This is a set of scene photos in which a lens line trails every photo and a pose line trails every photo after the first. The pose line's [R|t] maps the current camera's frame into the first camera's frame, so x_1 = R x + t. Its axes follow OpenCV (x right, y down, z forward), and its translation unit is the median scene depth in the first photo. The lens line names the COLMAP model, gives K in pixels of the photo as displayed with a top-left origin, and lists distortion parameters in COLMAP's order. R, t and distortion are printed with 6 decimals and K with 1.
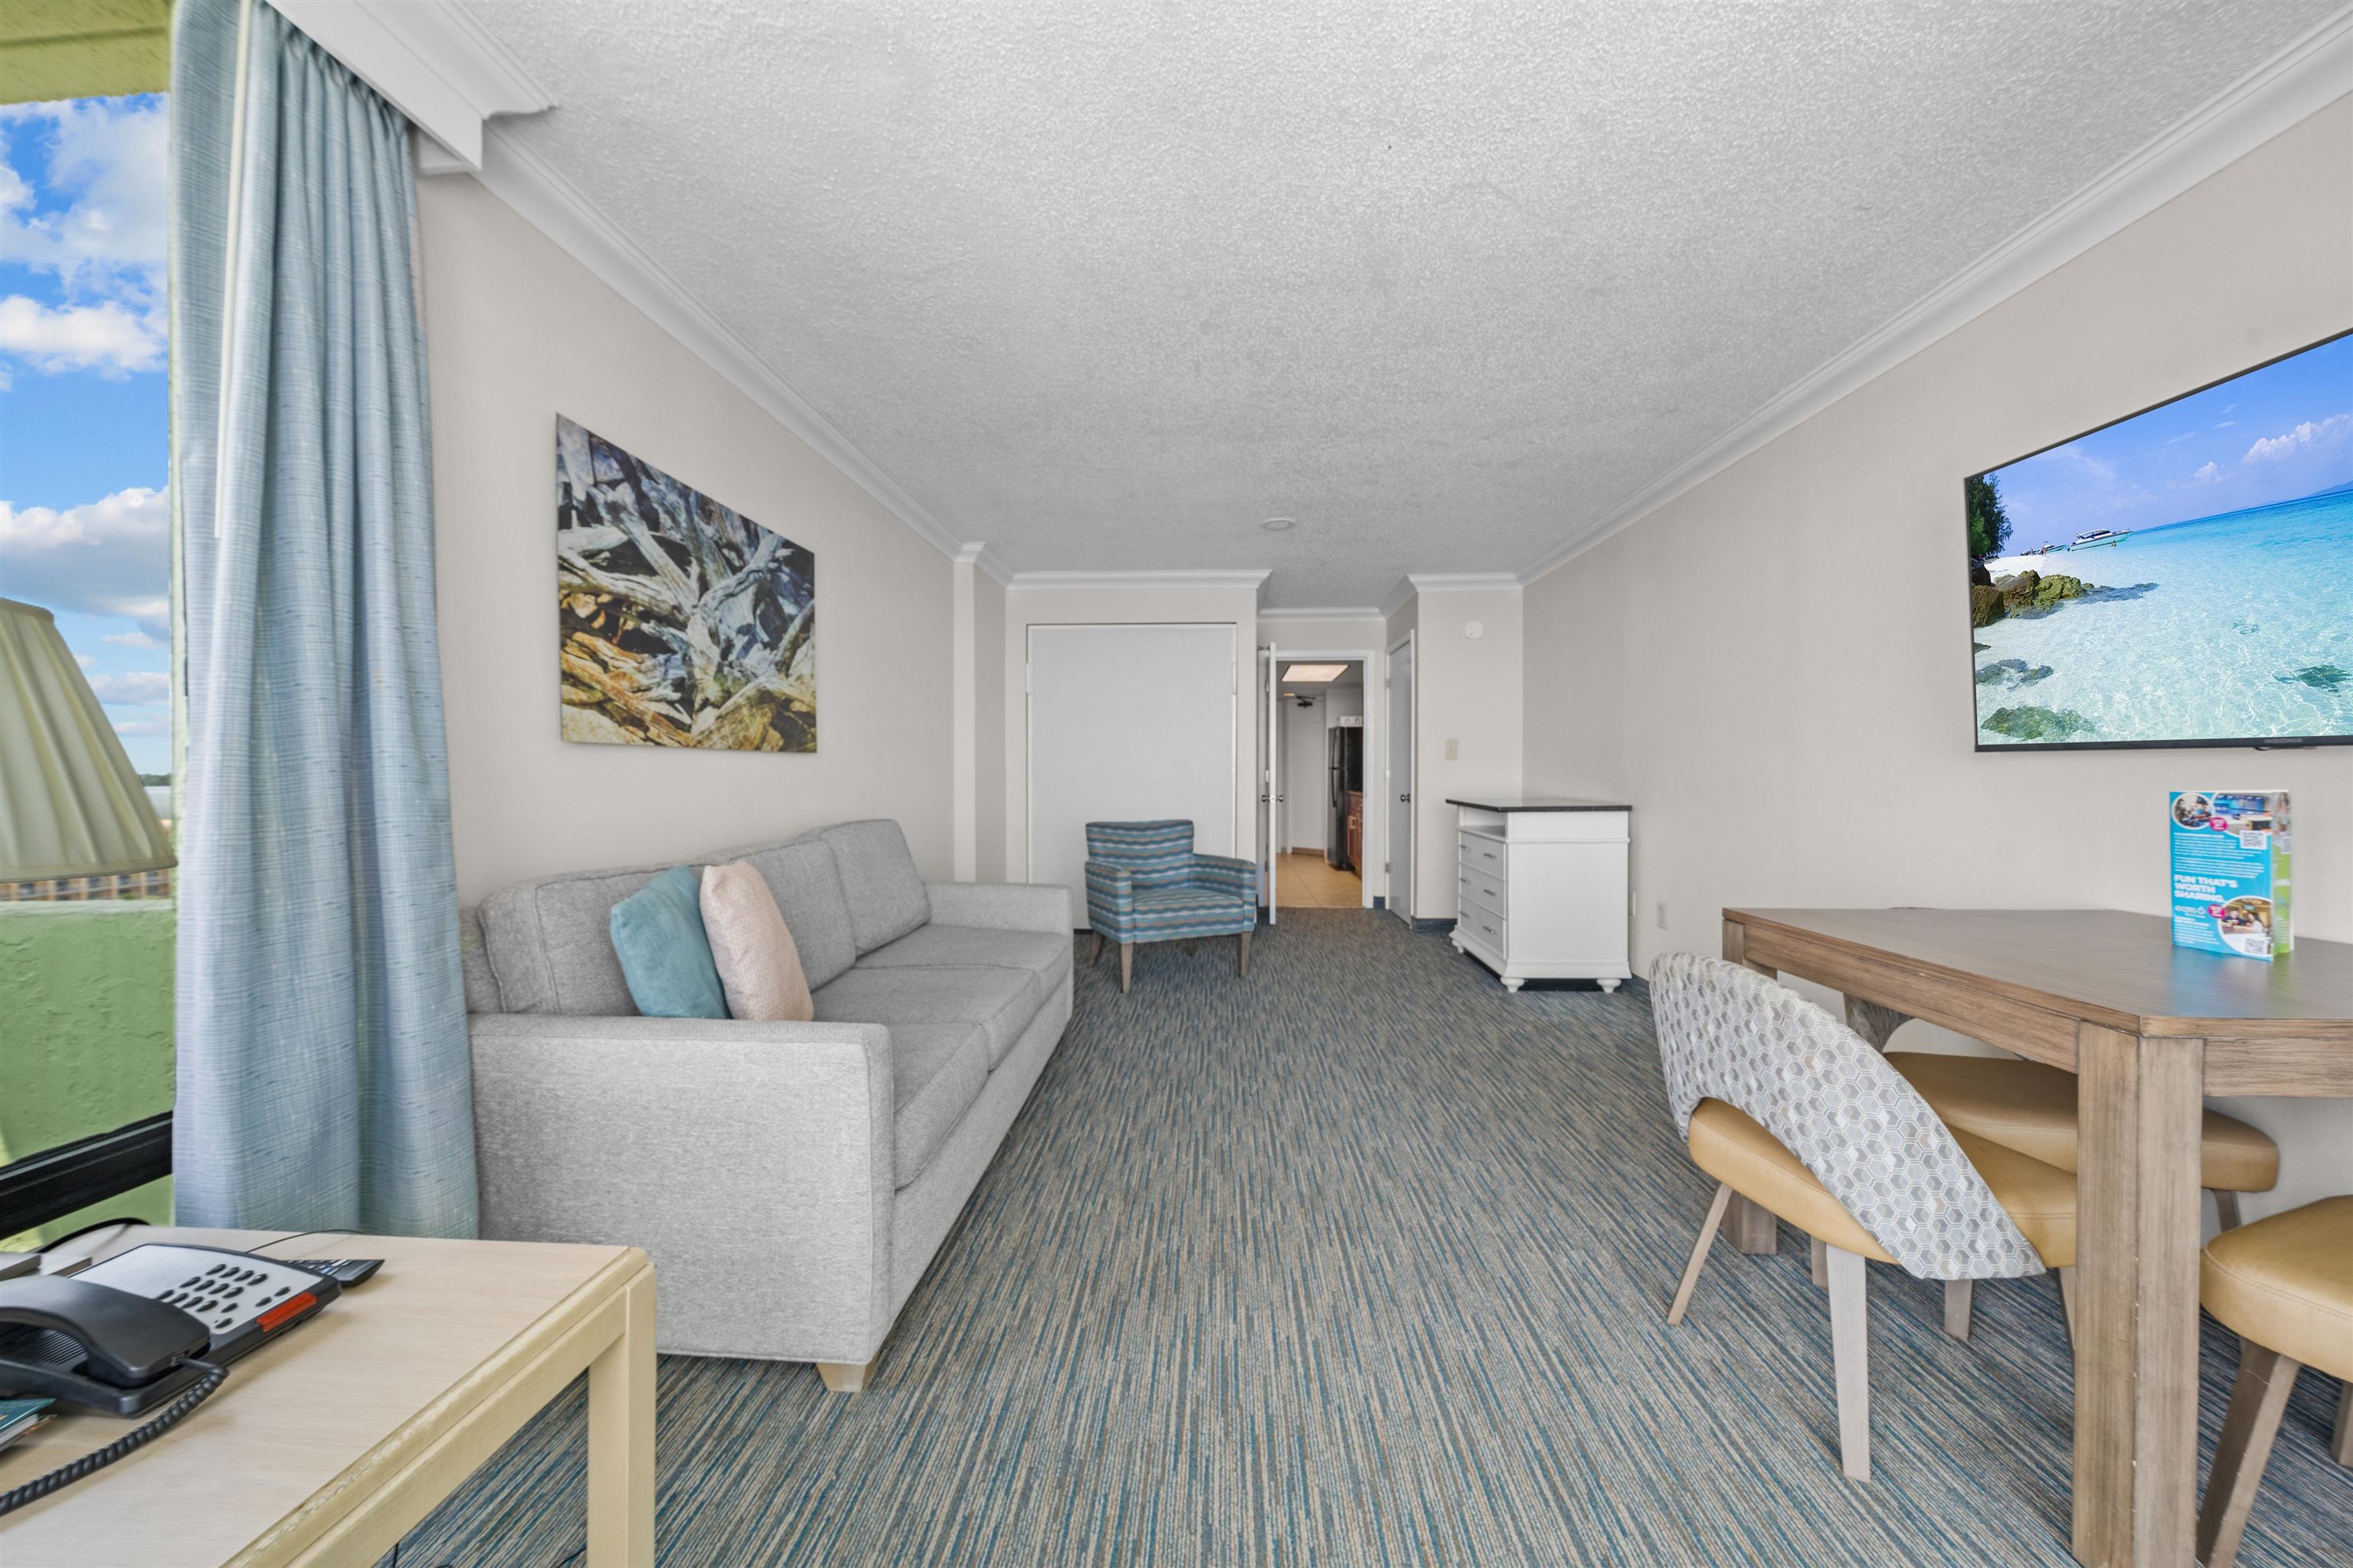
lens RADIAL K [[801.4, 0, 1160.3], [0, 801.4, 777.3], [0, 0, 1]] dist [-0.001434, -0.000015]
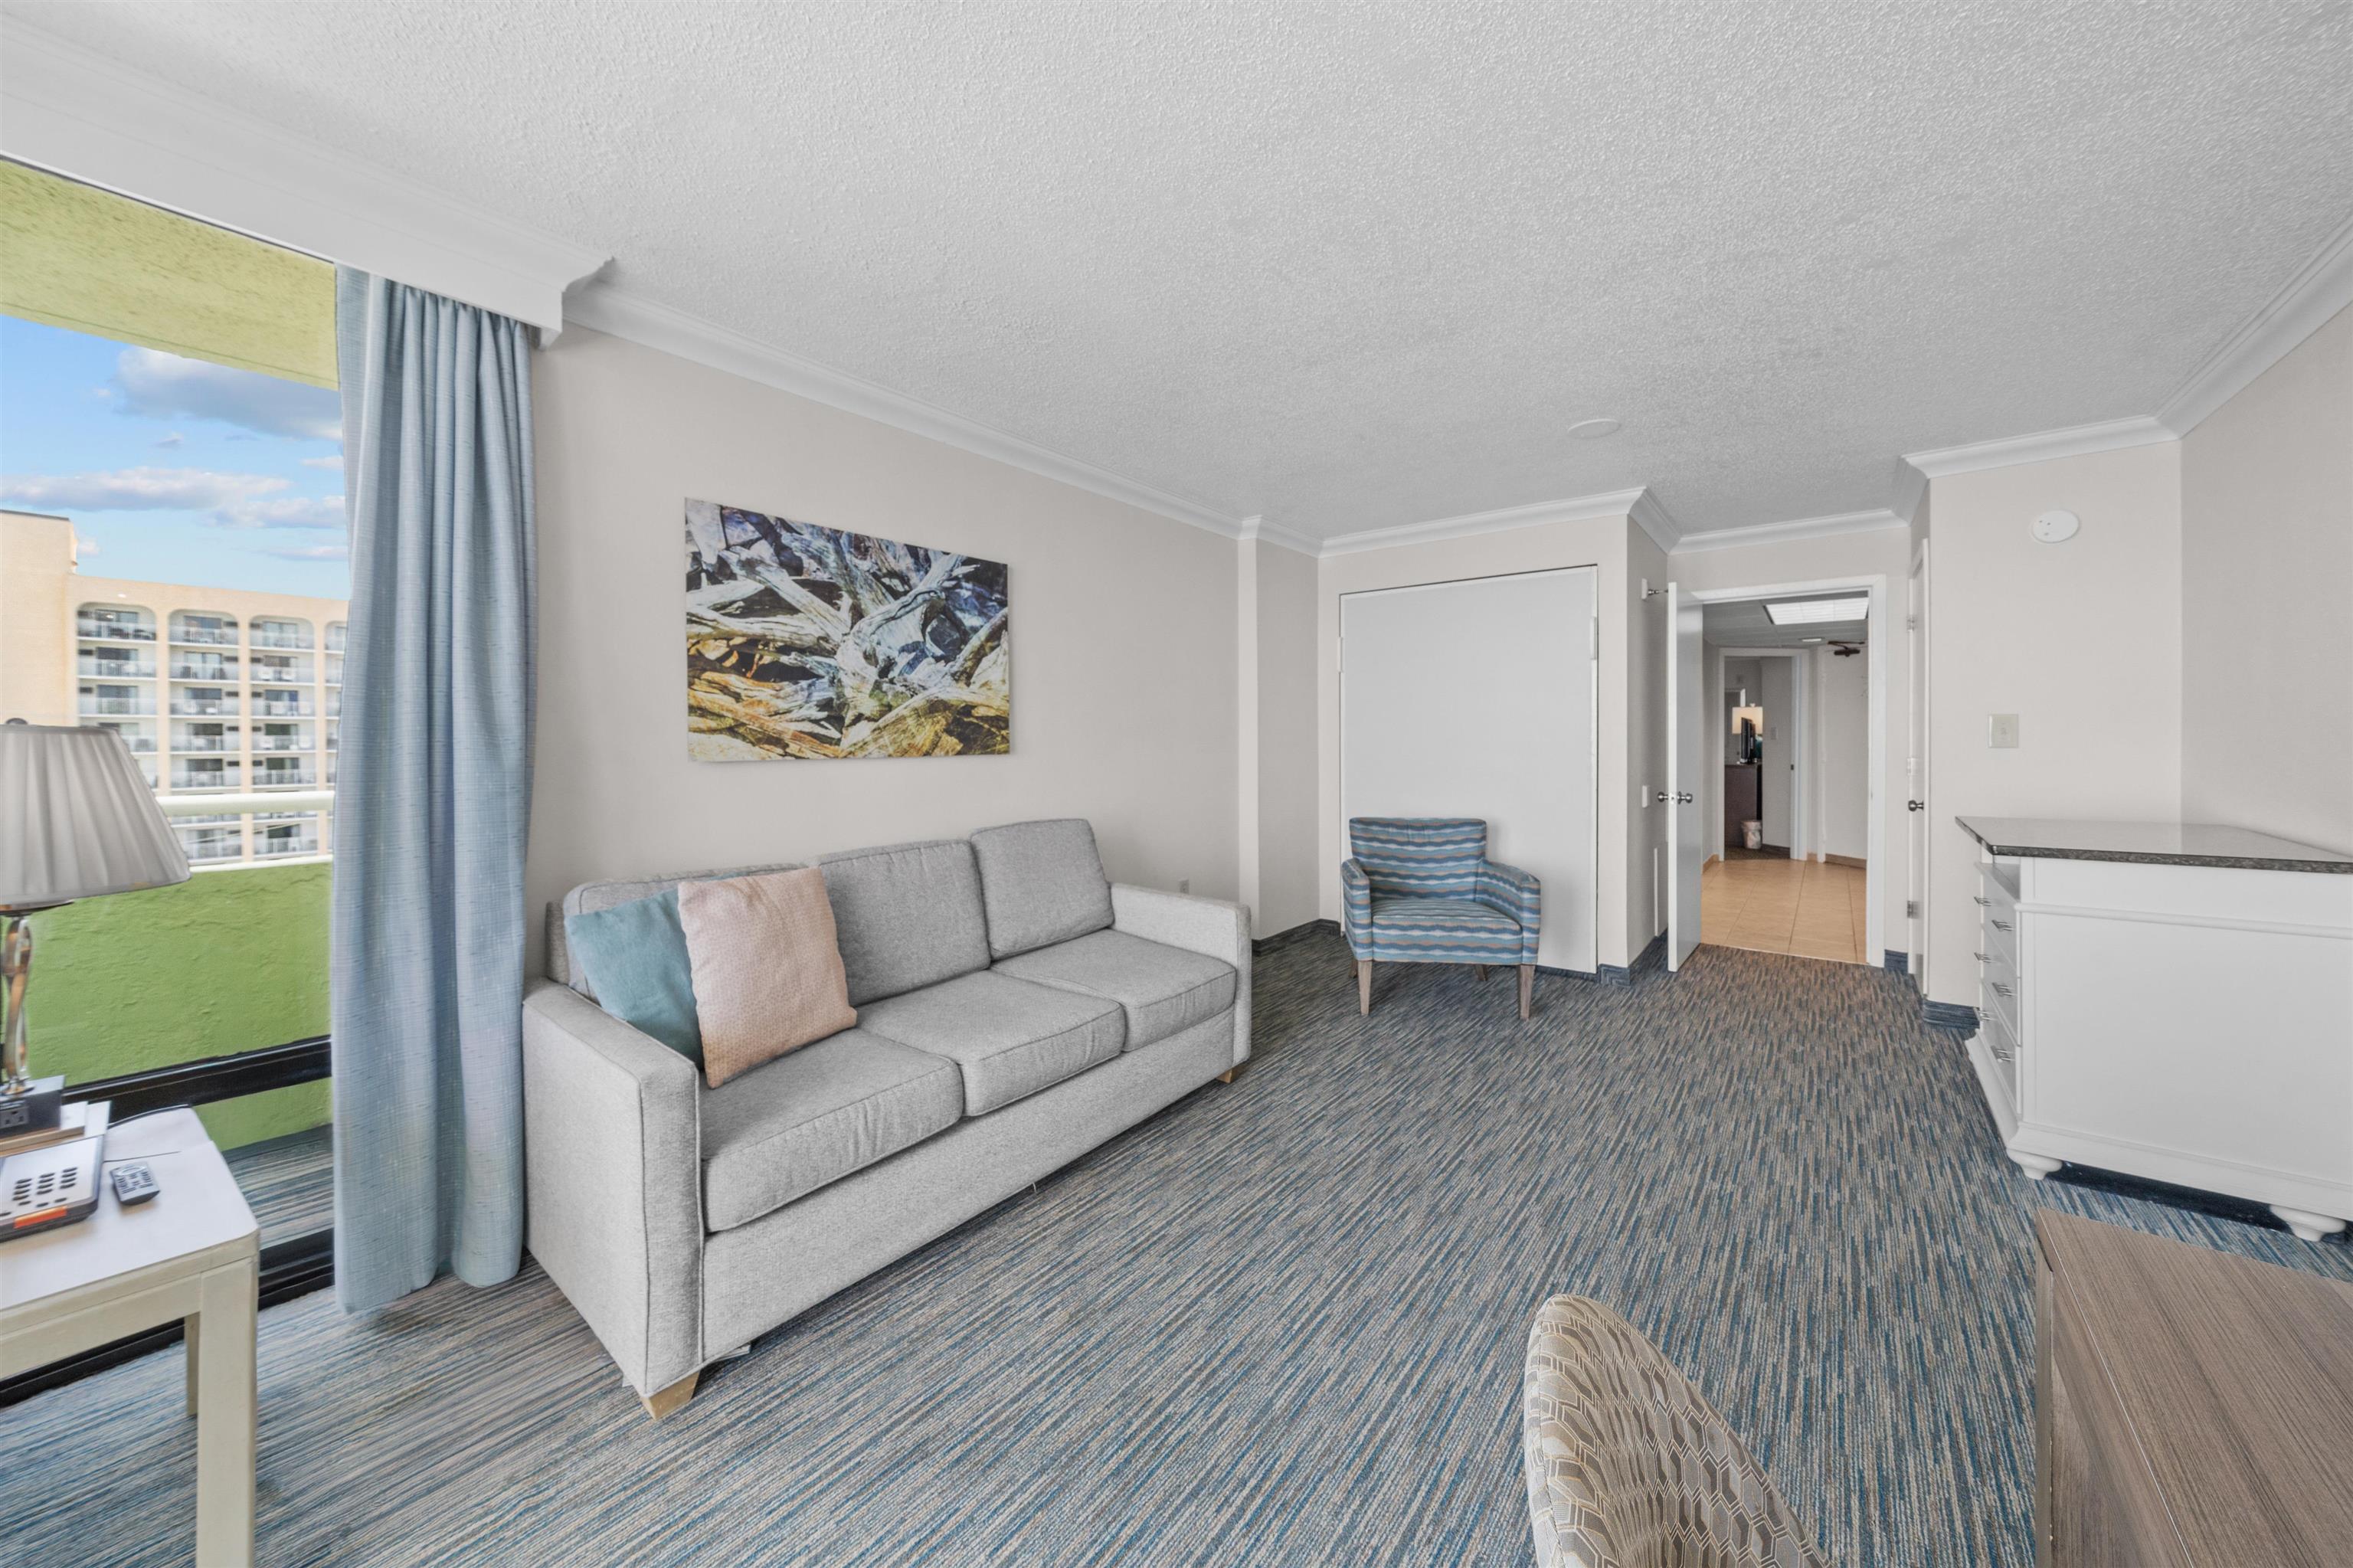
lens RADIAL K [[814.4, 0, 1156.5], [0, 814.4, 740.7], [0, 0, 1]] dist [-0.002911, -0.000195]
pose [[0.815431, 0.000252, -0.578854, 0.452927], [0.000005, 1.000000, 0.000443, -0.063064], [0.578854, -0.000365, 0.815431, 0.314630]]
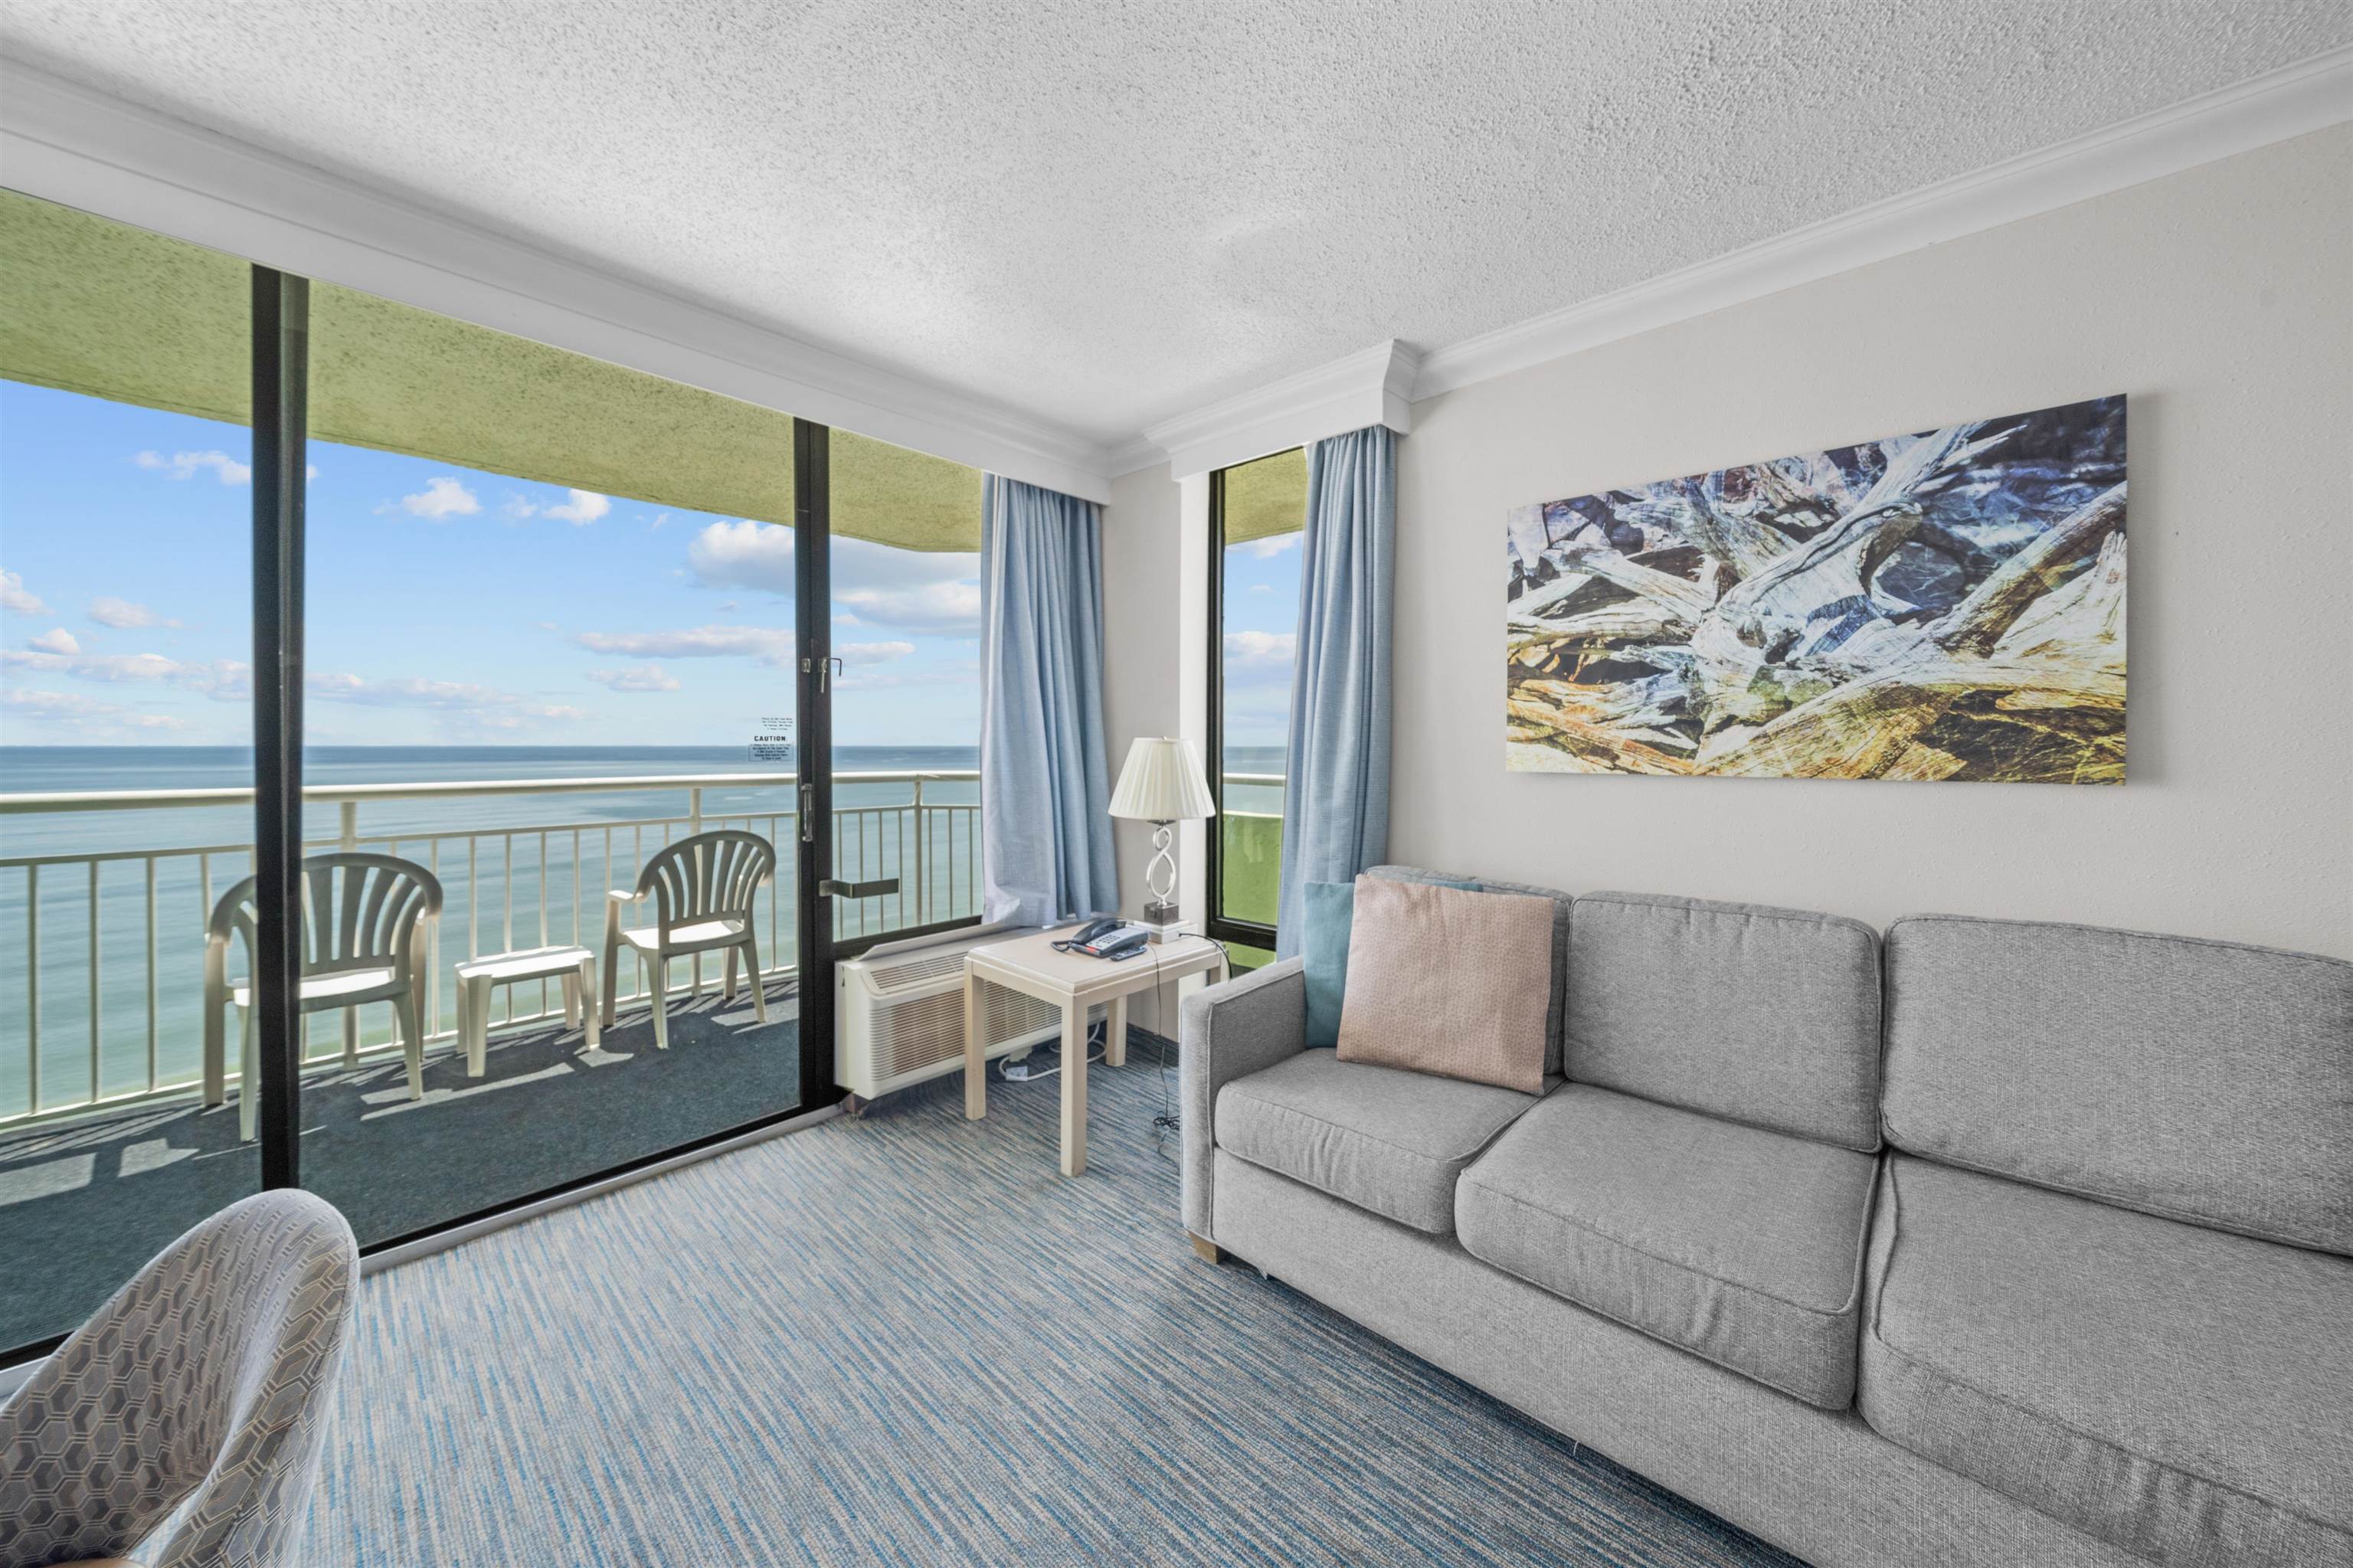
lens RADIAL K [[820.5, 0, 1182.1], [0, 820.5, 745.4], [0, 0, 1]] dist [-0.002471, -0.000228]
pose [[-0.619275, -0.002588, -0.785170, 0.453380], [-0.008255, 0.999961, 0.003215, -0.068542], [0.785131, 0.008472, -0.619272, 1.111664]]
